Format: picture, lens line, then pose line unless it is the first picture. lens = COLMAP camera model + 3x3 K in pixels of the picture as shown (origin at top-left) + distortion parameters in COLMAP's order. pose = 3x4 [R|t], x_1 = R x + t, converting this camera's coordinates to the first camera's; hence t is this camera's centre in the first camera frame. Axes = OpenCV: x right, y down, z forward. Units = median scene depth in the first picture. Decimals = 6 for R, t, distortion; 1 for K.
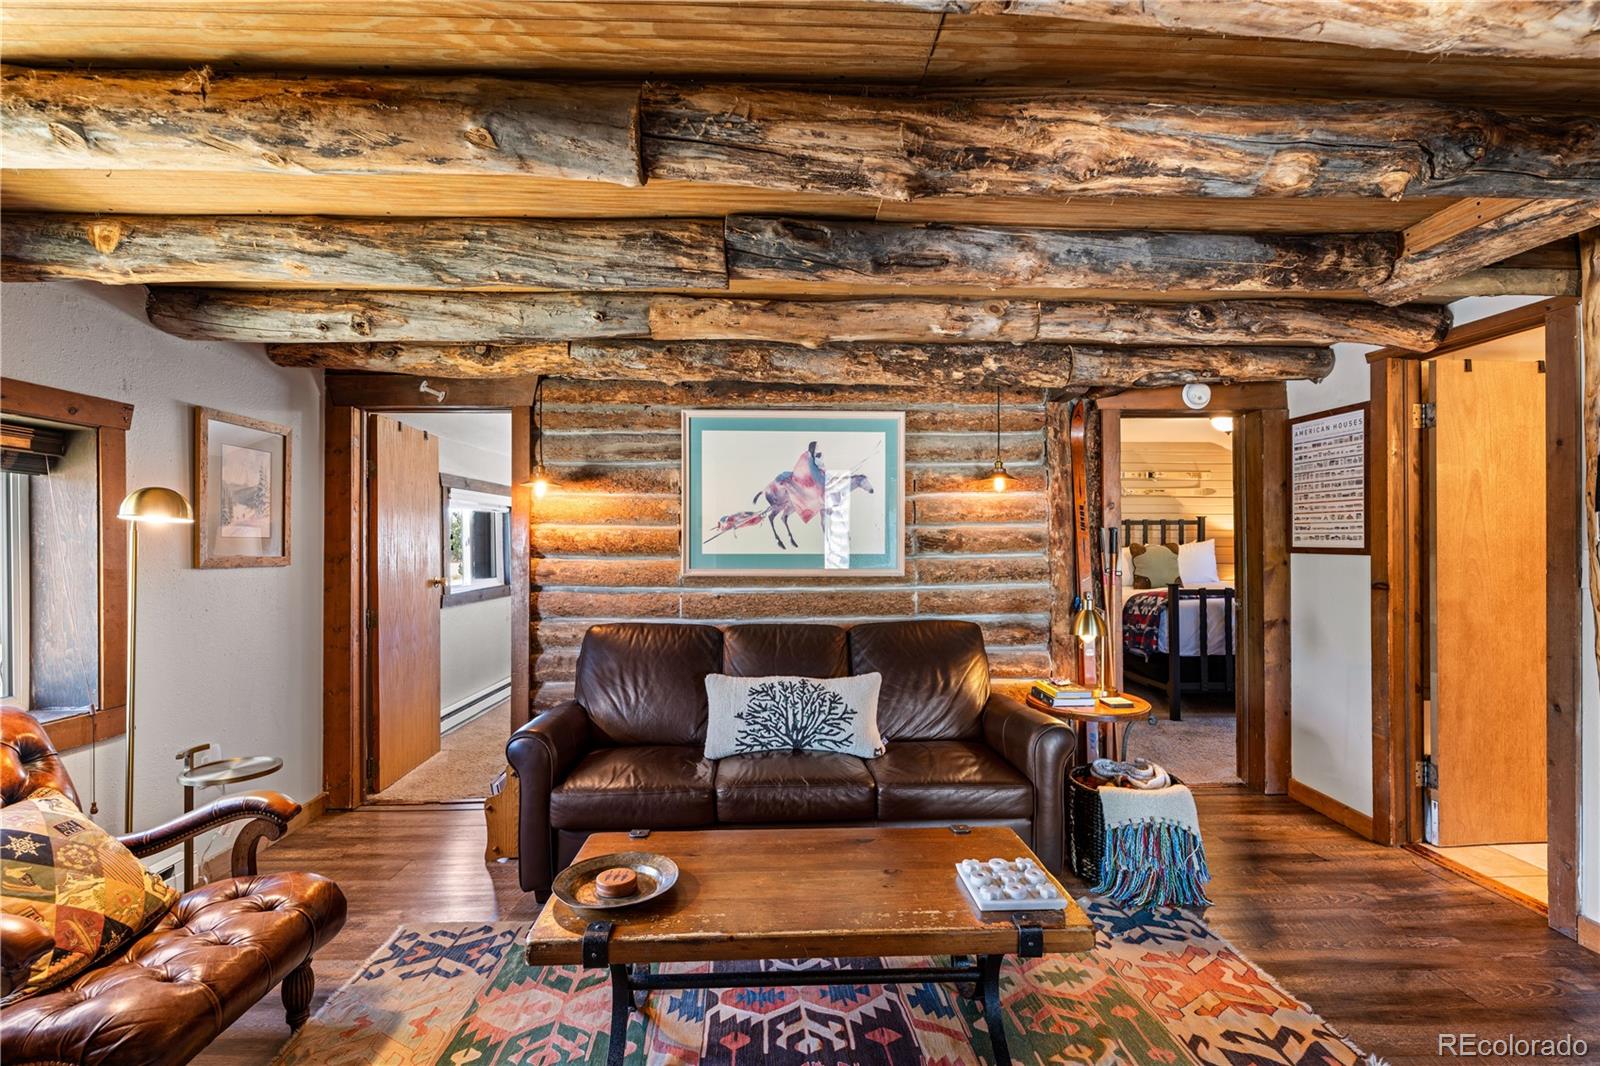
lens RADIAL K [[741.4, 0, 799.0], [0, 741.4, 548.1], [0, 0, 1]] dist [-0.000819, -0.000686]
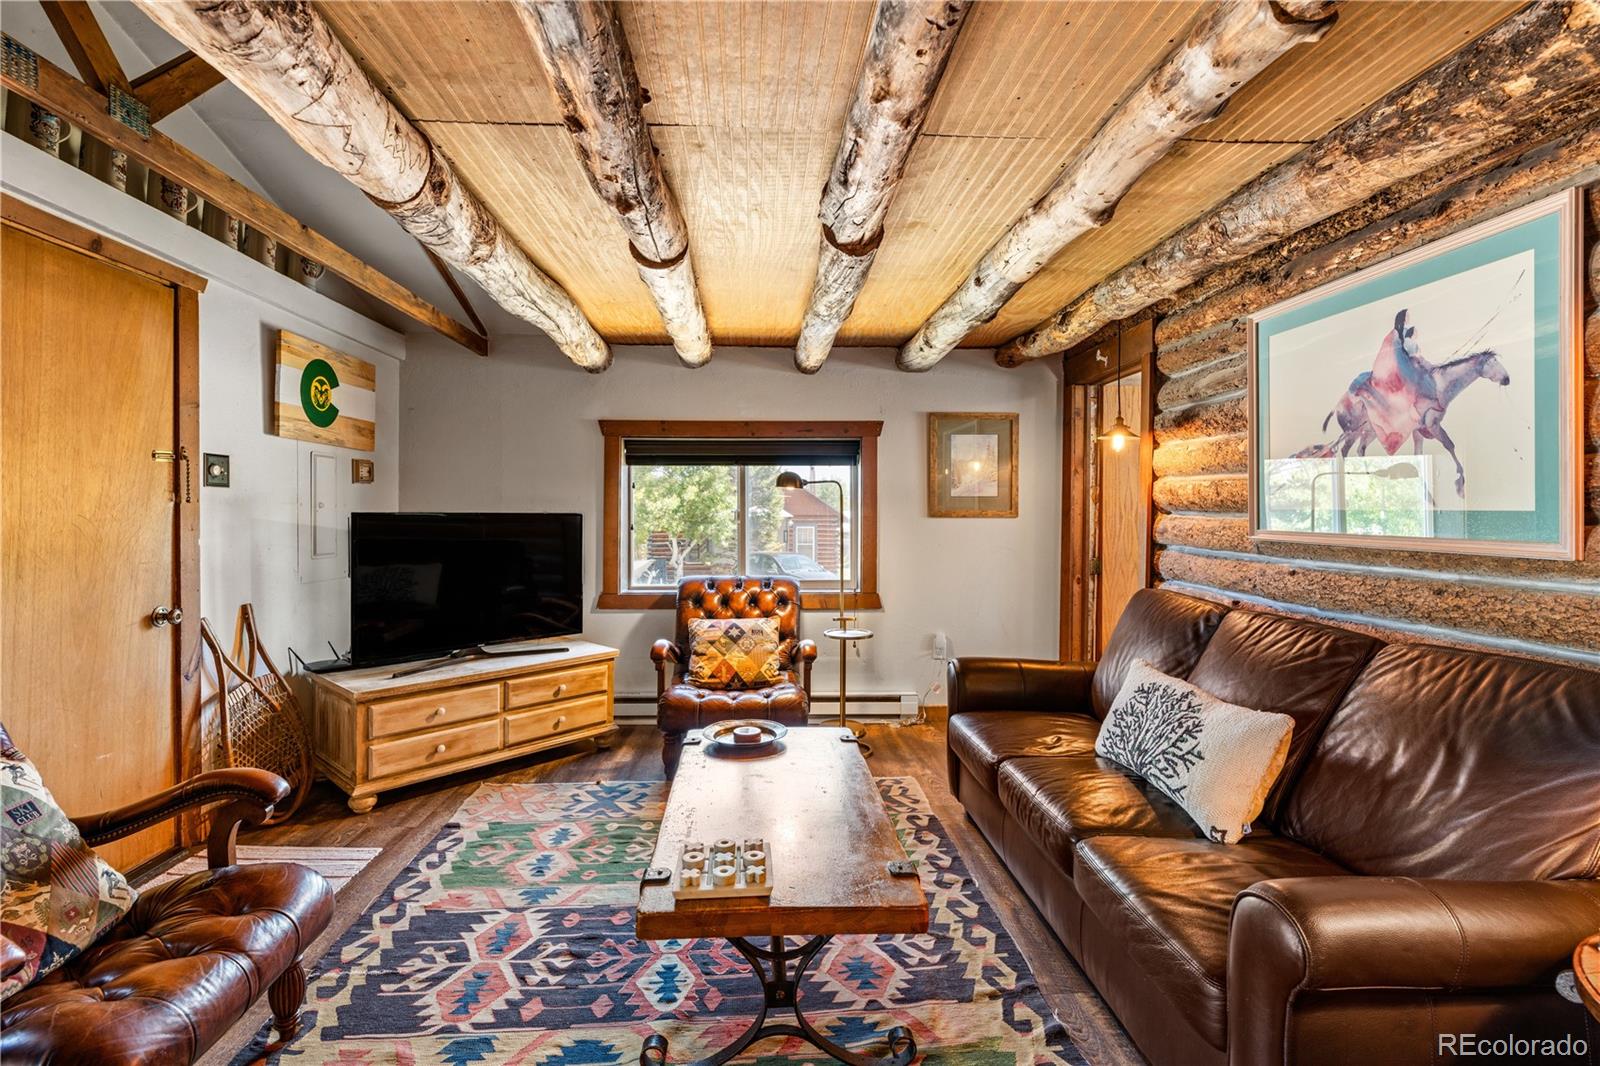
lens RADIAL K [[741.4, 0, 788.0], [0, 741.4, 524.6], [0, 0, 1]] dist [-0.000819, -0.000686]
pose [[0.003774, 0.020769, -0.999777, 0.581078], [-0.000956, 0.999784, 0.020765, 0.007552], [0.999992, 0.000877, 0.003793, 0.530551]]
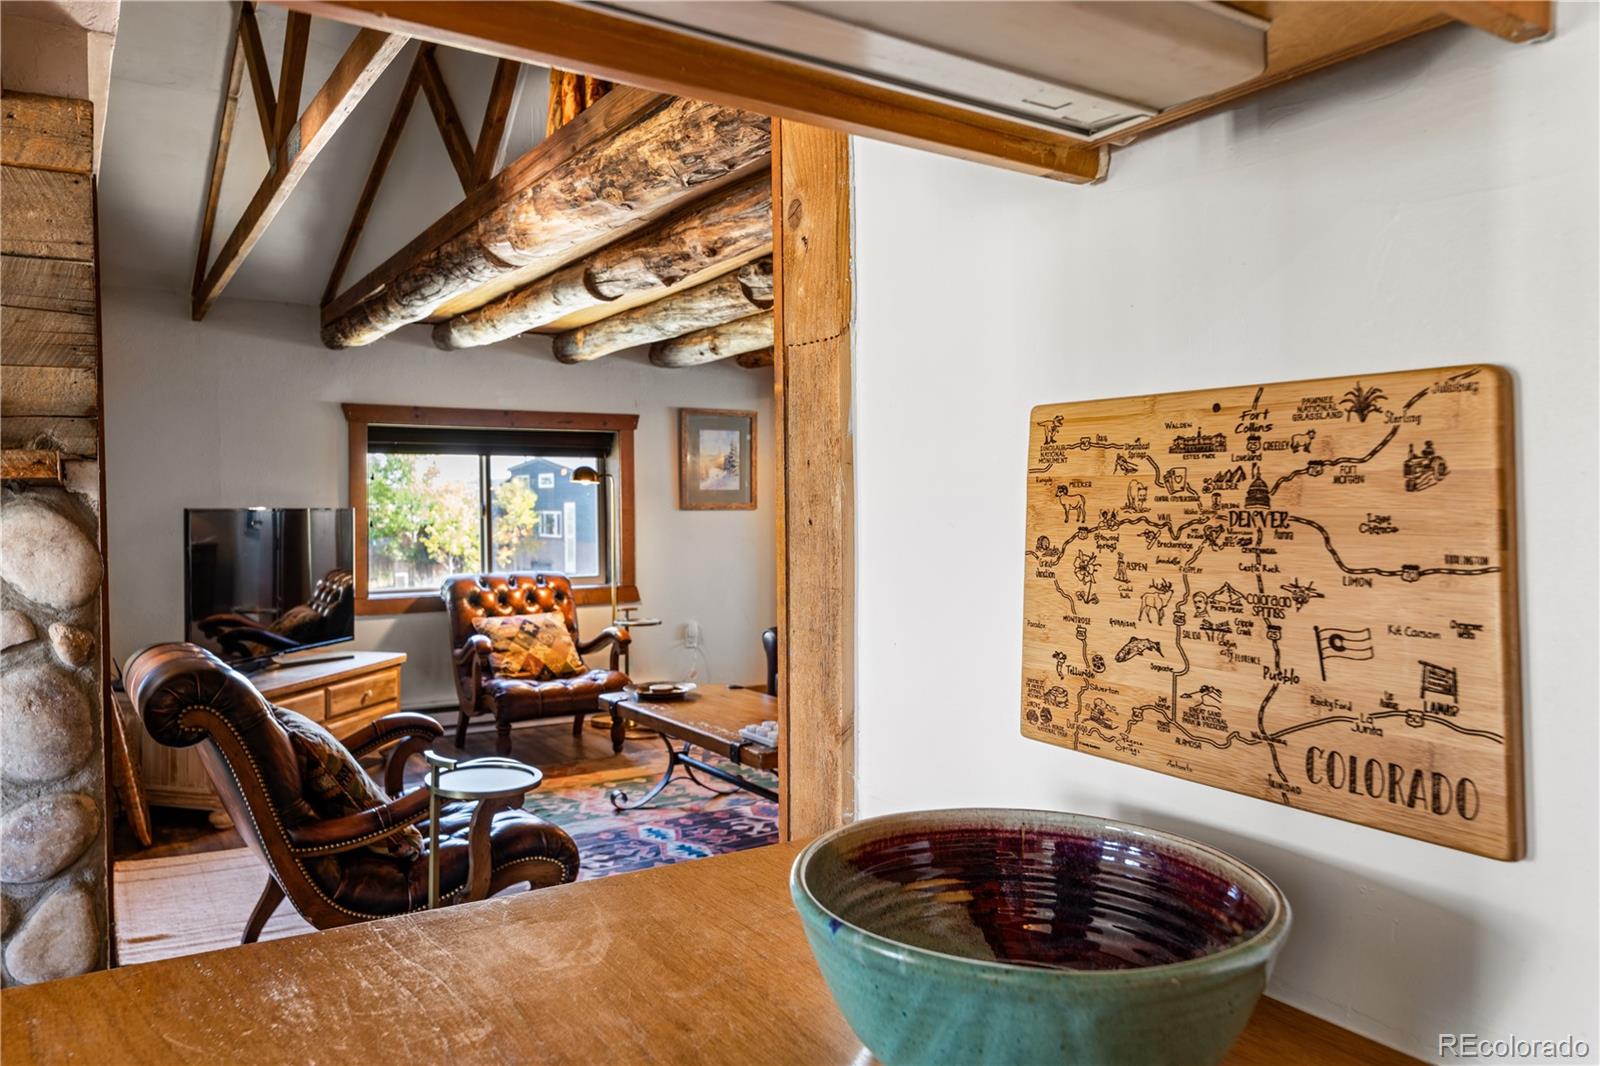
lens RADIAL K [[1082.2, 0, 751.9], [0, 1082.2, 547.0], [0, 0, 1]] dist [0.002515, 0.001838]
pose [[0.494380, 0.034979, -0.868542, 1.002973], [0.001571, 0.999152, 0.041133, 0.008181], [0.869245, -0.021700, 0.493906, -0.022739]]
